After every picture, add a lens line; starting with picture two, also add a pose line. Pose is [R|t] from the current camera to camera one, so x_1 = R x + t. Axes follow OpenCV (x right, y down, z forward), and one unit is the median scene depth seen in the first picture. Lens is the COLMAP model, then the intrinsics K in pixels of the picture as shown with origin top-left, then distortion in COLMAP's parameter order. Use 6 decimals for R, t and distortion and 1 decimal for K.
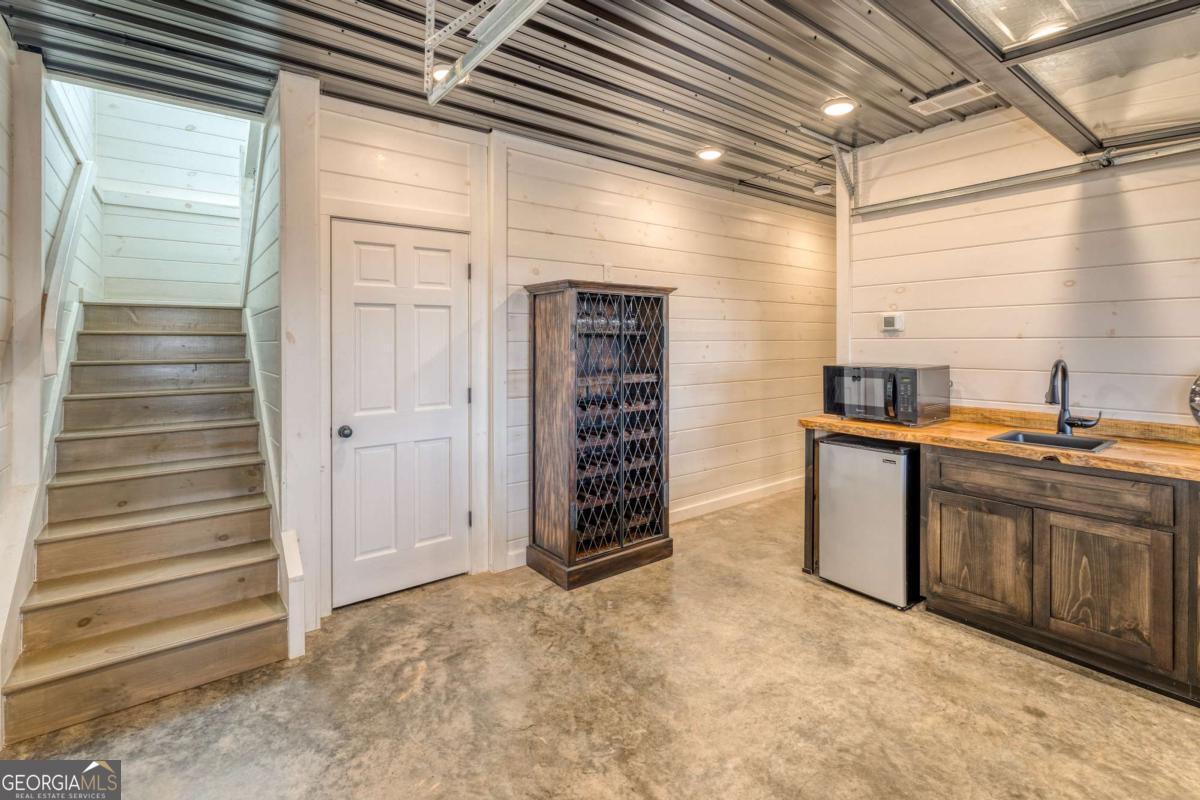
lens RADIAL K [[555.0, 0, 603.1], [0, 555.0, 340.1], [0, 0, 1]] dist [0.000722, 0.000244]
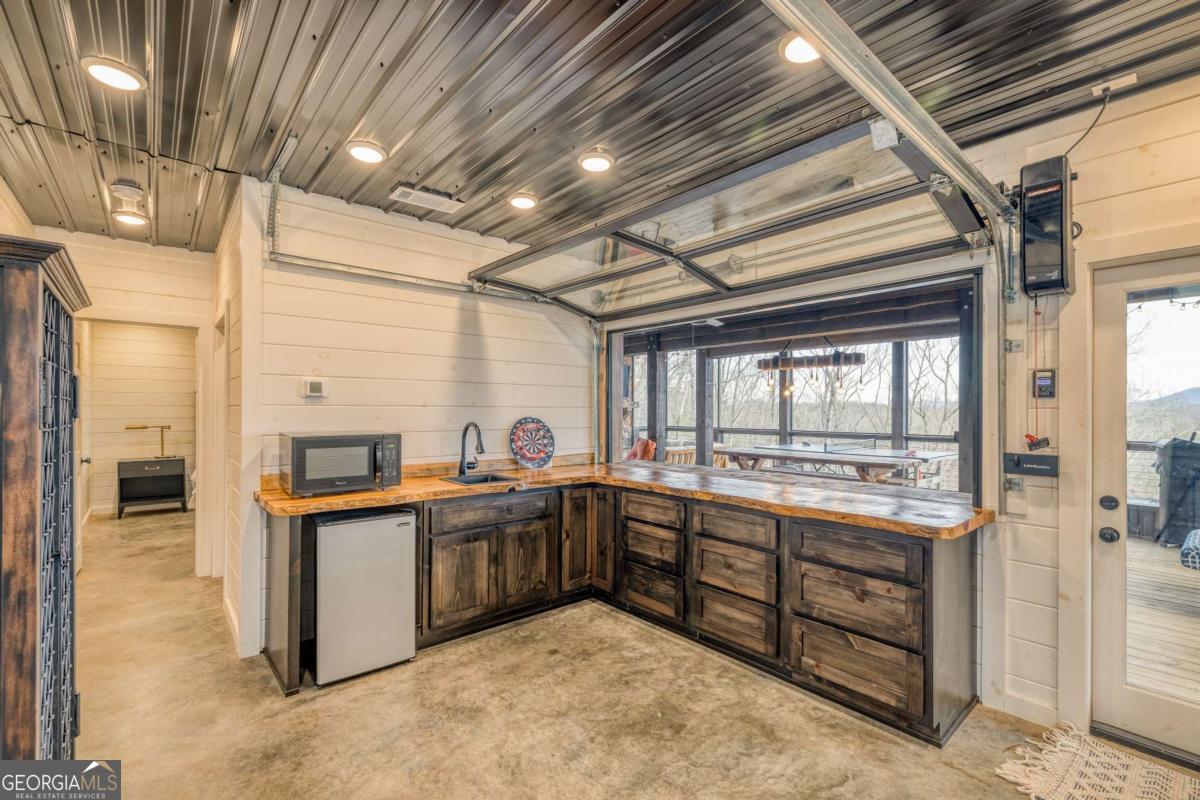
lens RADIAL K [[518.6, 0, 604.0], [0, 518.6, 411.1], [0, 0, 1]] dist [-0.001970, 0.000010]
pose [[-0.057770, 0.000574, 0.998330, -0.514501], [-0.007463, 0.999972, -0.001006, 0.005849], [-0.998302, -0.007508, -0.057764, 0.745822]]
